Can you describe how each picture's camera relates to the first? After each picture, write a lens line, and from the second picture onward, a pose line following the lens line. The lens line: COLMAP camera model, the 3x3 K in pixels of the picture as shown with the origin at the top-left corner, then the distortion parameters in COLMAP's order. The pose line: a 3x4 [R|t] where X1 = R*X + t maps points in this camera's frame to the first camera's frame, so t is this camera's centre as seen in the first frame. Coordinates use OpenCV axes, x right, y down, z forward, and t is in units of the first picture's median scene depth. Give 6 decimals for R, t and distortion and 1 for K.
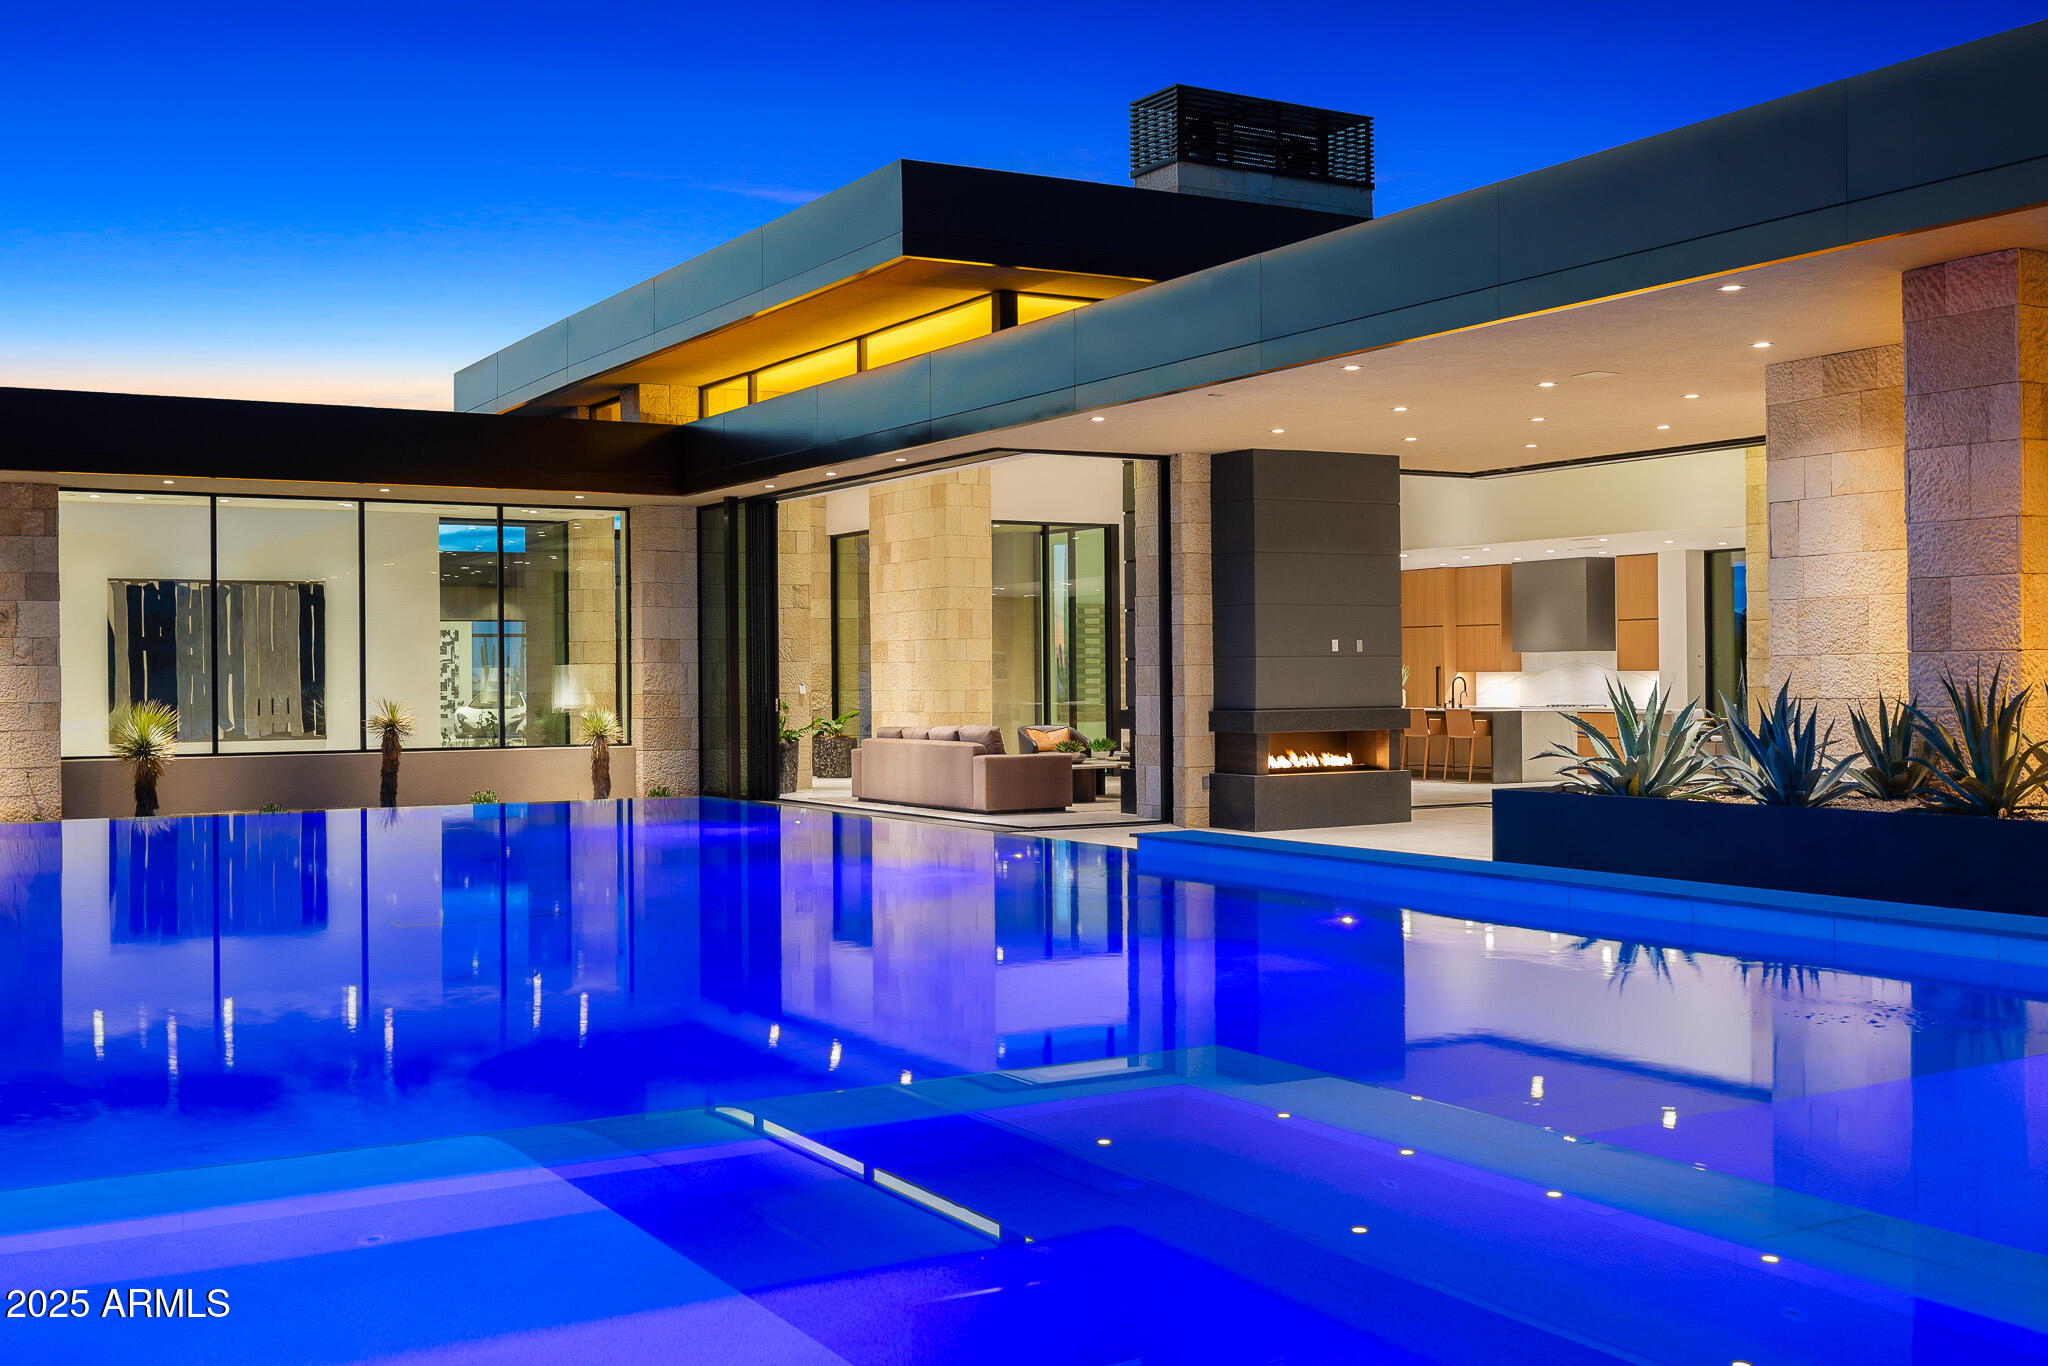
lens RADIAL K [[2031.7, 0, 1019.7], [0, 2031.7, 681.4], [0, 0, 1]] dist [-0.005305, 0.000000]
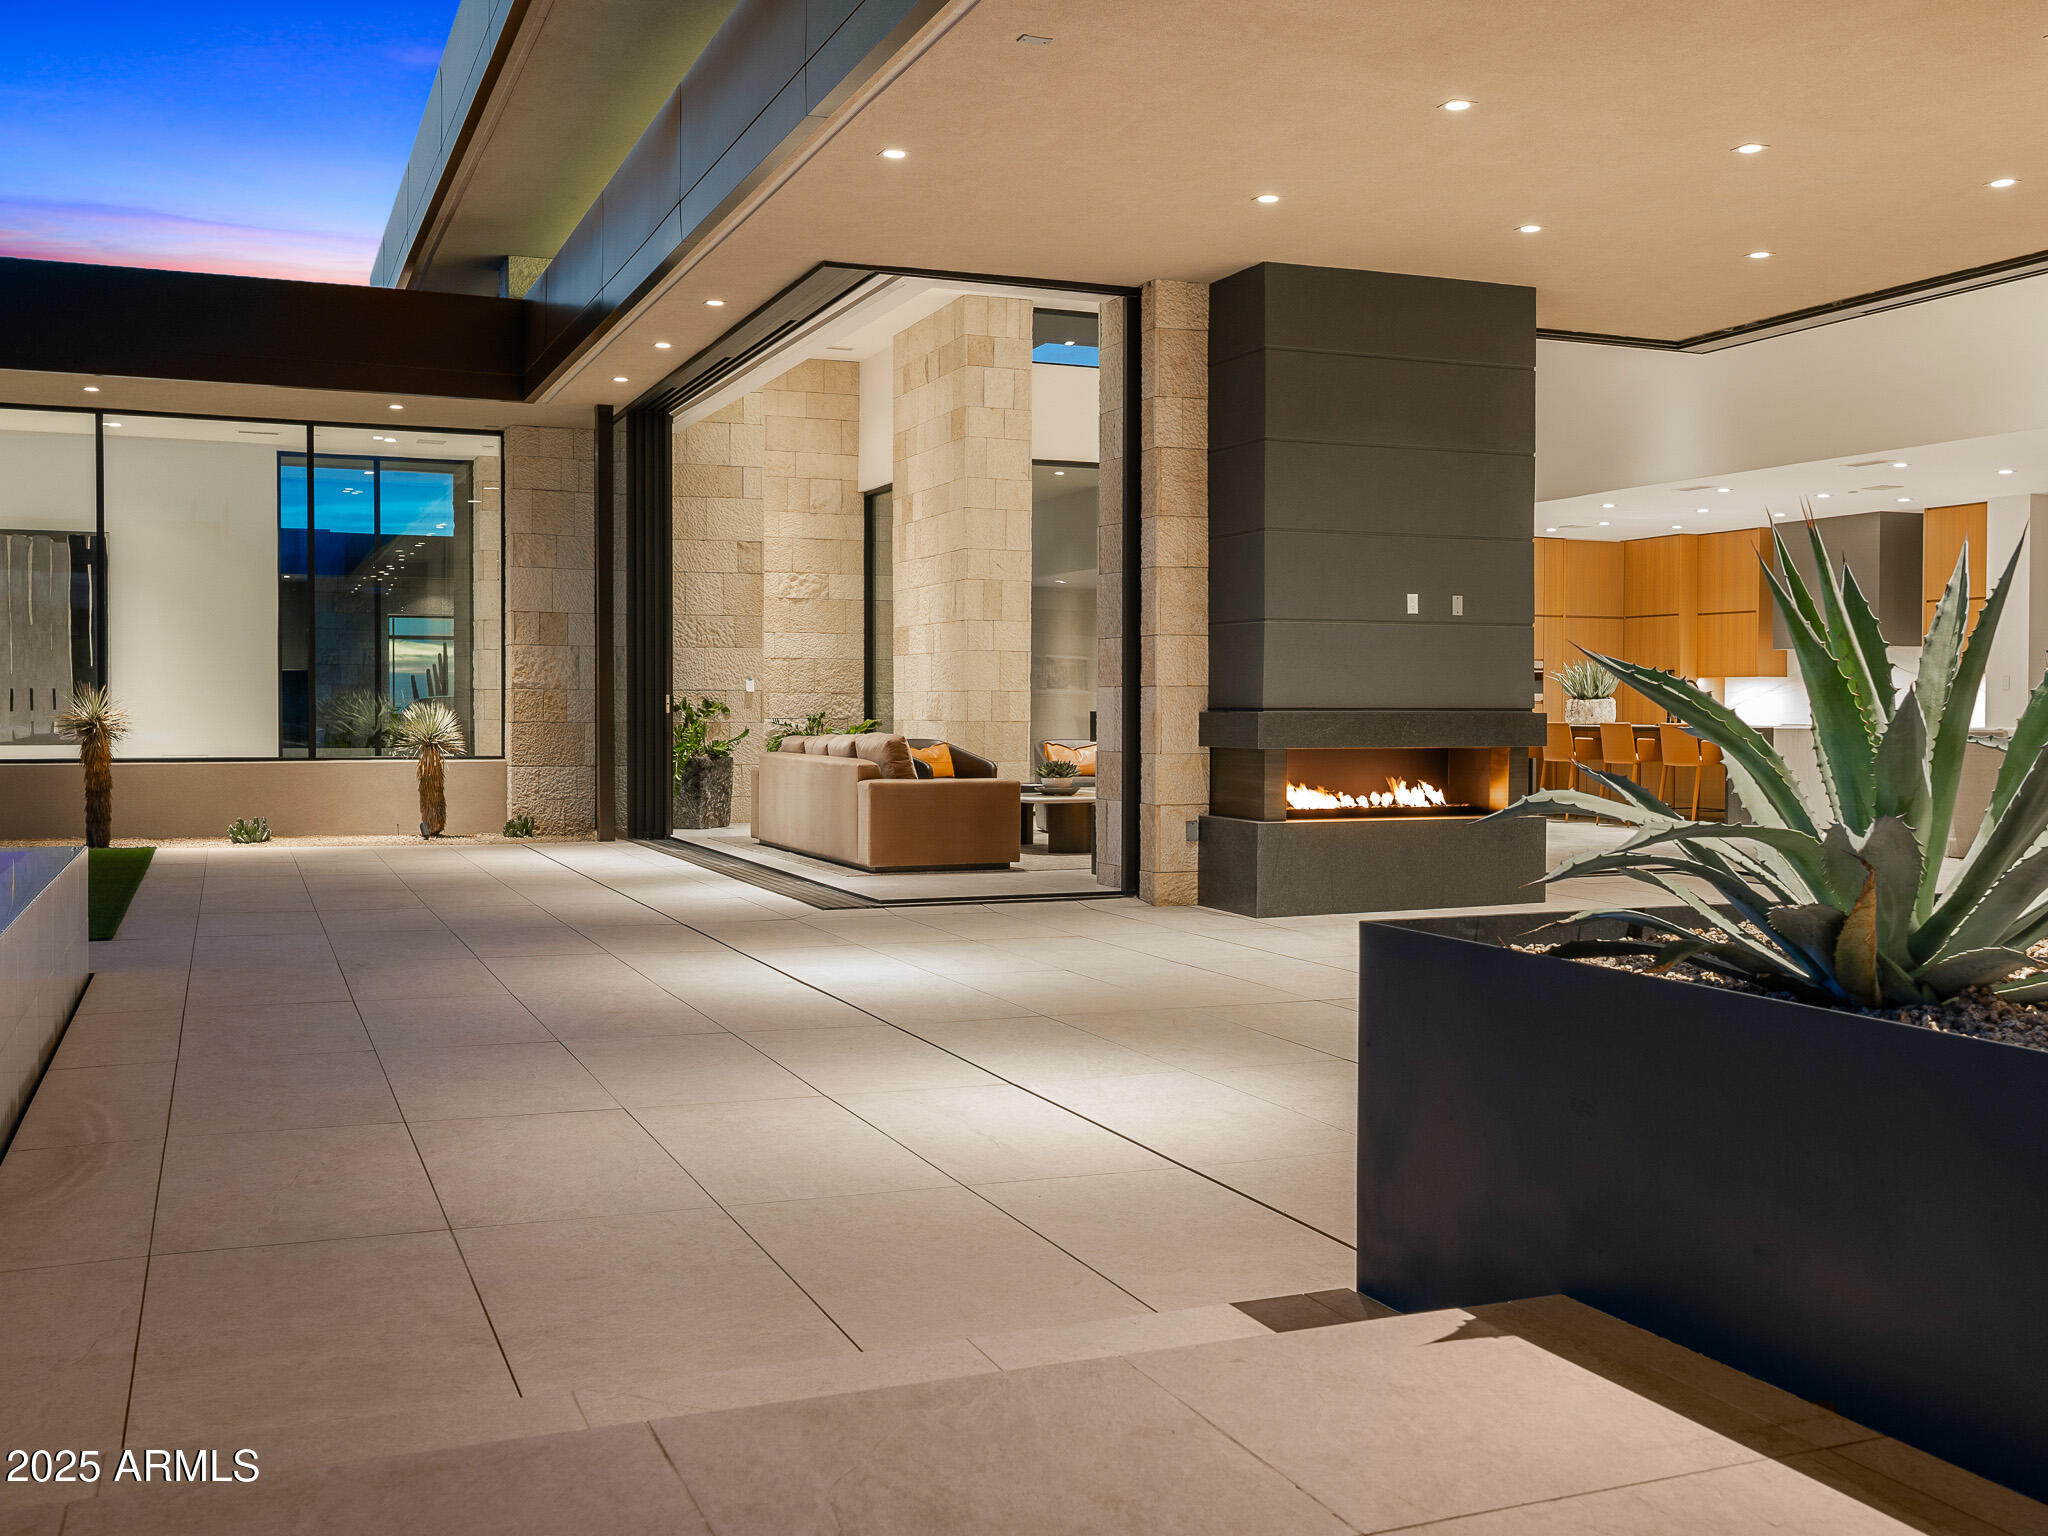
lens RADIAL K [[2102.5, 0, 1030.6], [0, 2102.5, 766.7], [0, 0, 1]] dist [-0.007538, 0.000000]
pose [[0.992540, 0.015147, -0.120972, 0.117512], [-0.011495, 0.999459, 0.030823, 0.011978], [0.121373, -0.029203, 0.992177, 0.370630]]
